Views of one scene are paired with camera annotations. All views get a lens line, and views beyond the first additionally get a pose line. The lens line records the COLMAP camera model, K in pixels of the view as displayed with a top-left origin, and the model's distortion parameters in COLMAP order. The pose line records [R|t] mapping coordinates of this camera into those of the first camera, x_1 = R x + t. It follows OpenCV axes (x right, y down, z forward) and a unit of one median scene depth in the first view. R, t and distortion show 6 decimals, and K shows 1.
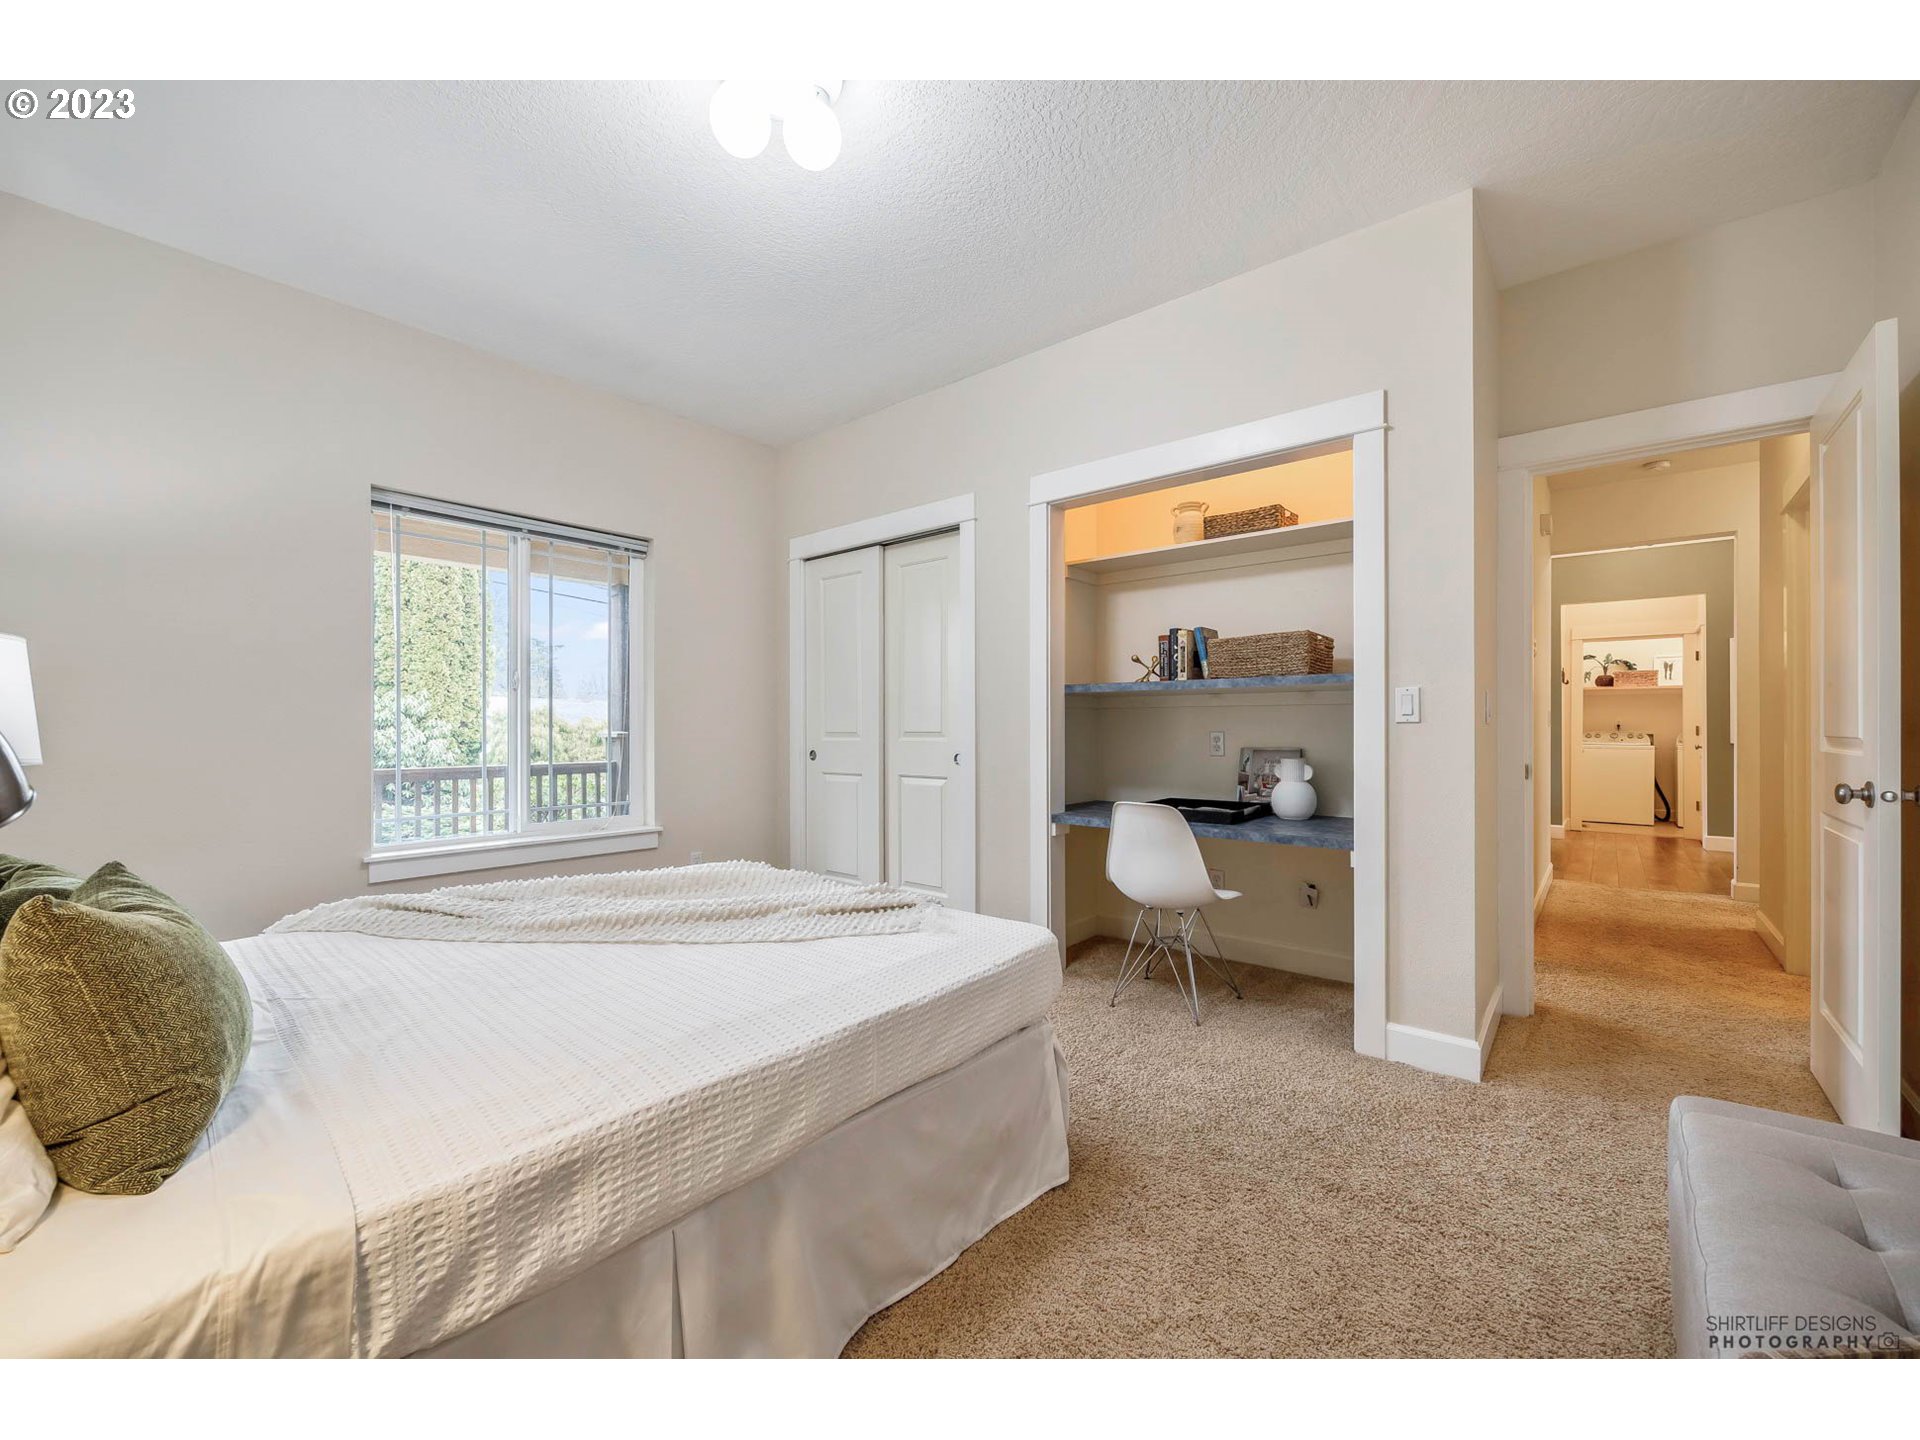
lens RADIAL K [[761.8, 0, 966.6], [0, 761.8, 730.5], [0, 0, 1]] dist [-0.006178, -0.000245]
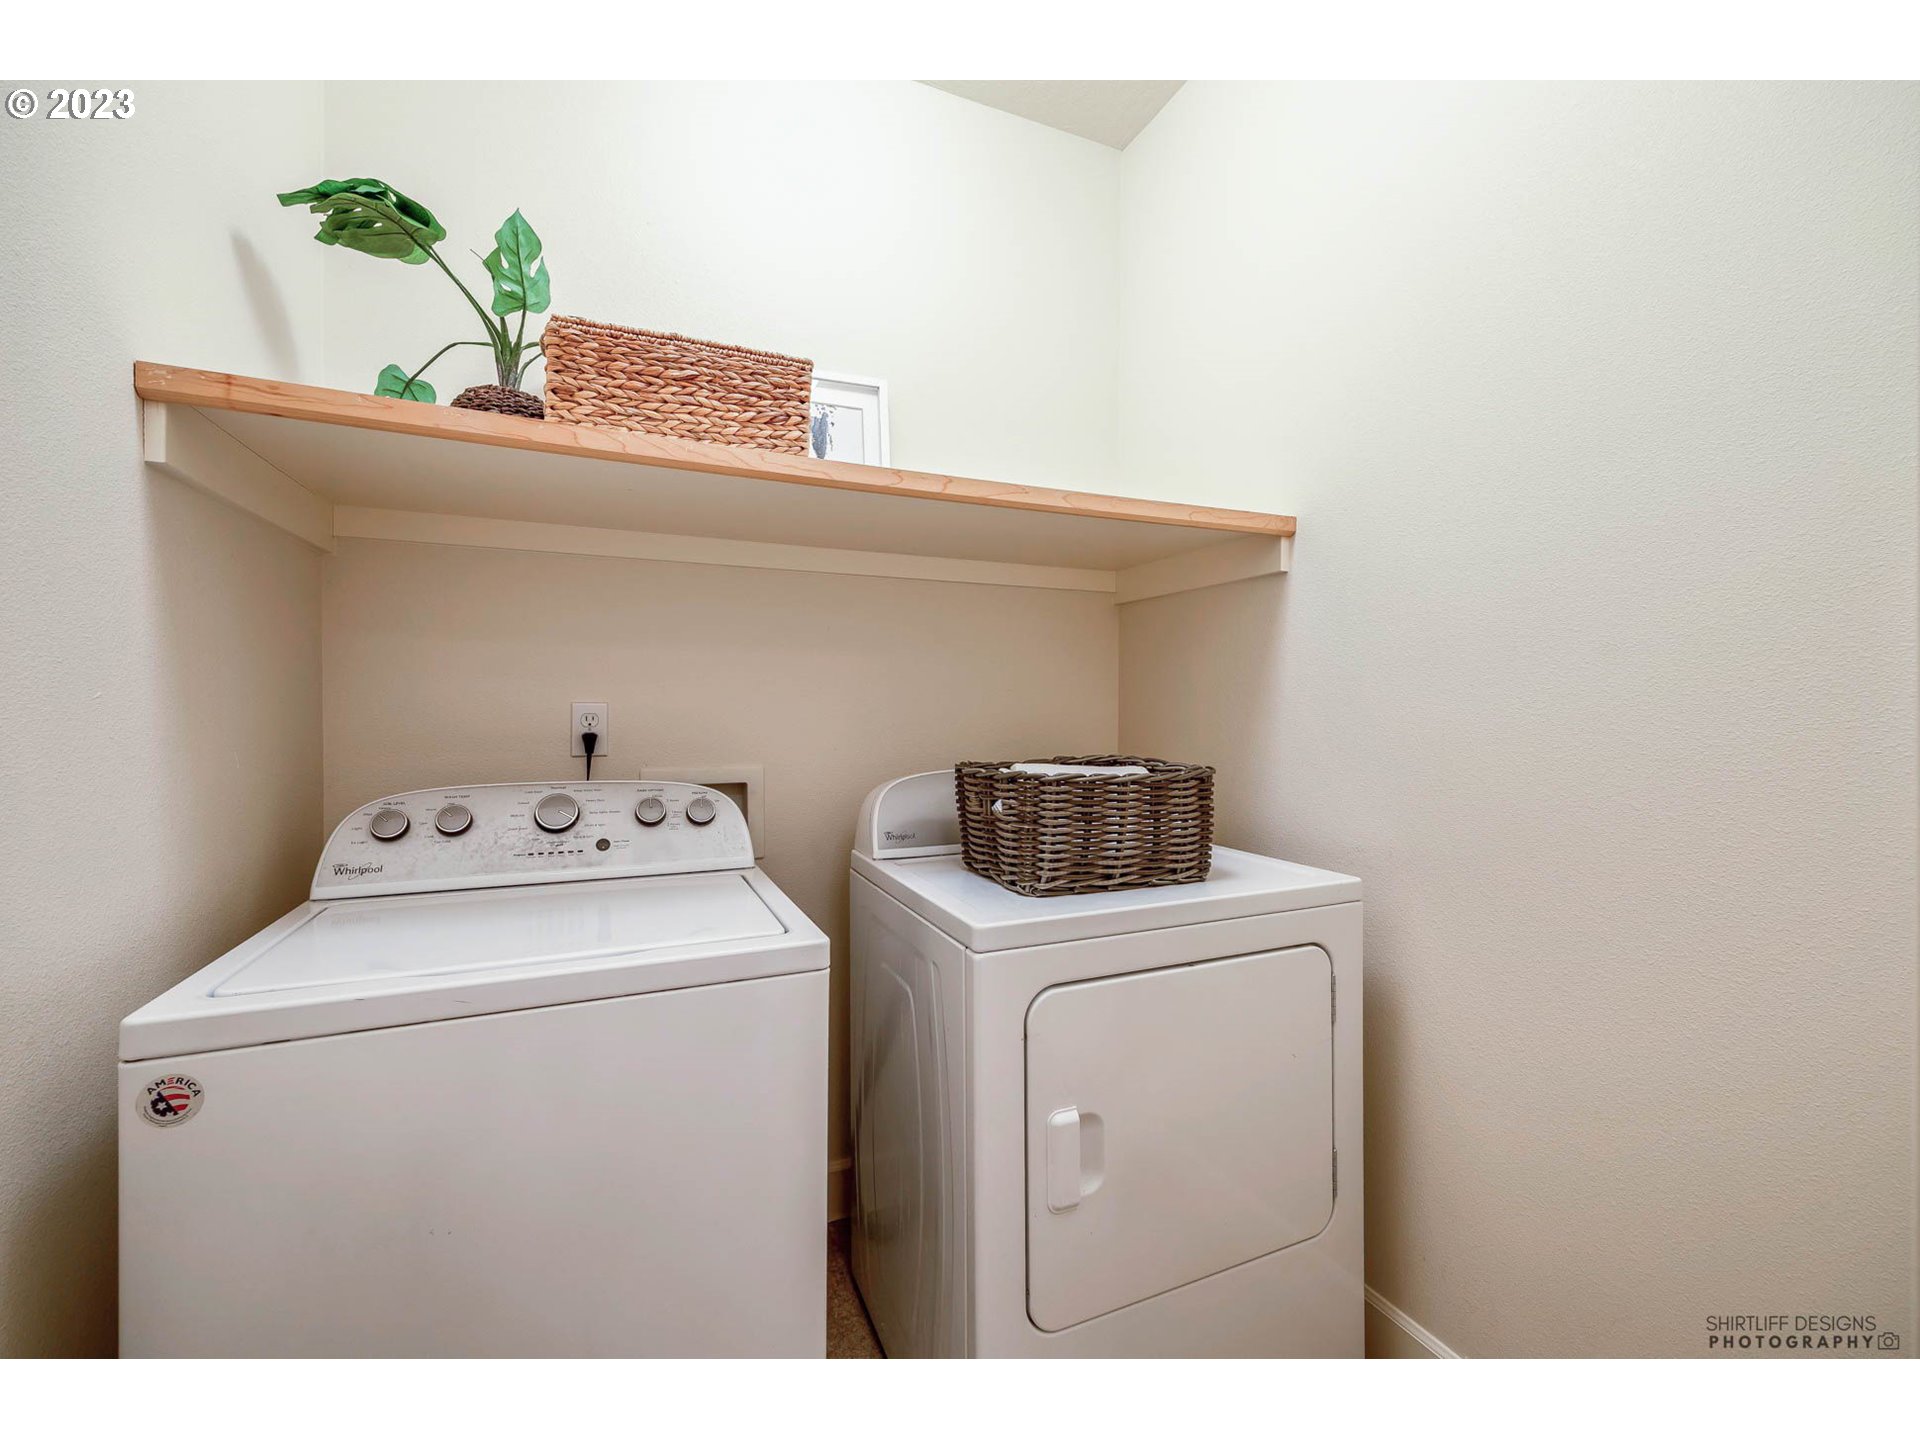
lens RADIAL K [[784.1, 0, 961.4], [0, 784.1, 717.5], [0, 0, 1]] dist [-0.000464, -0.000040]
pose [[0.438203, -0.011003, 0.898808, 0.761752], [-0.003941, 0.999892, 0.014162, -0.014756], [-0.898867, -0.009748, 0.438113, 0.874990]]
